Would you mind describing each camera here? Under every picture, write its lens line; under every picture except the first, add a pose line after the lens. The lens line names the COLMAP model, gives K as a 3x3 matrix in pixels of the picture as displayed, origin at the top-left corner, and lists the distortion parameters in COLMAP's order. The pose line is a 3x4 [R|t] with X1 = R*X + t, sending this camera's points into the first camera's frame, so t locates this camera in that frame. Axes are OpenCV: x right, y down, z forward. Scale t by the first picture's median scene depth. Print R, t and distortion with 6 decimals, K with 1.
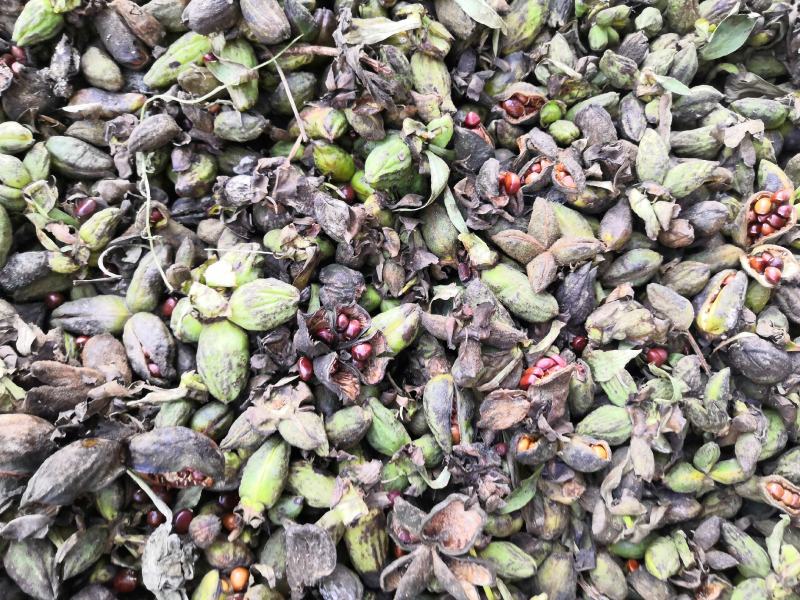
lens RADIAL K [[651.6, 0, 400.0], [0, 651.6, 300.0], [0, 0, 1]] dist [-0.074825, 0.090677]
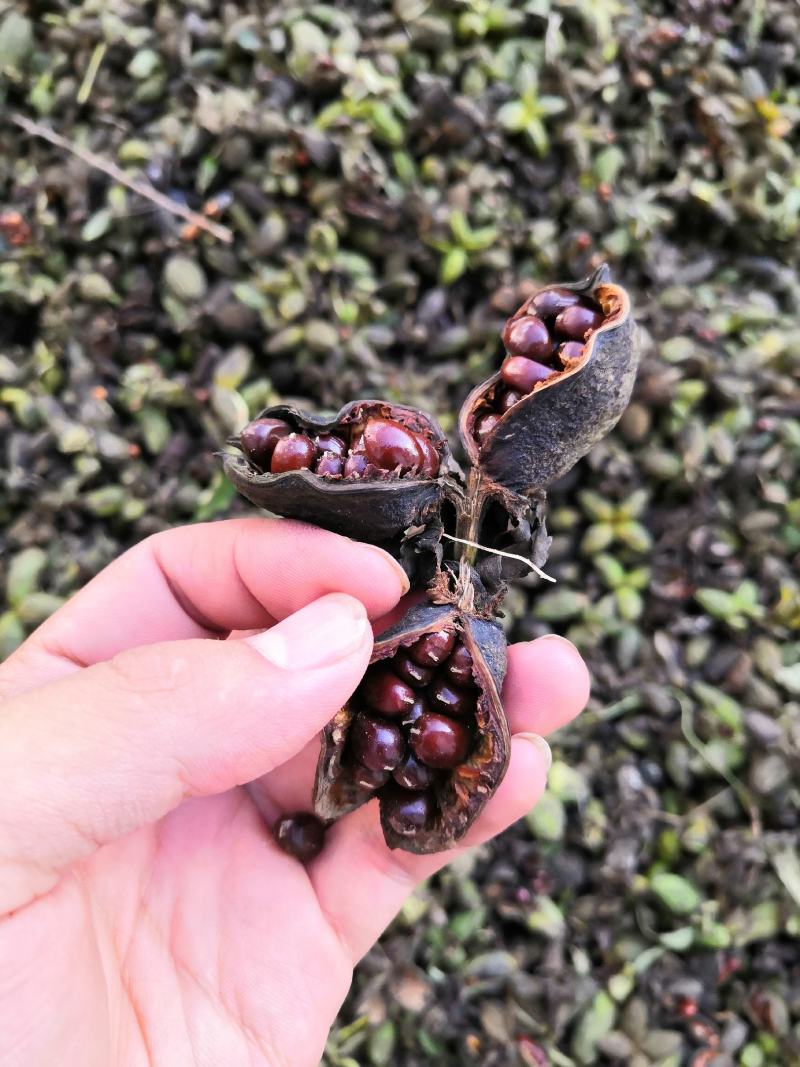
lens RADIAL K [[869.1, 0, 400.0], [0, 869.1, 533.5], [0, 0, 1]] dist [-0.074825, 0.090677]
pose [[0.128550, 0.912461, -0.388445, -0.078693], [-0.969153, 0.198644, 0.145890, -0.076209], [0.210281, 0.357708, 0.909850, -0.836462]]
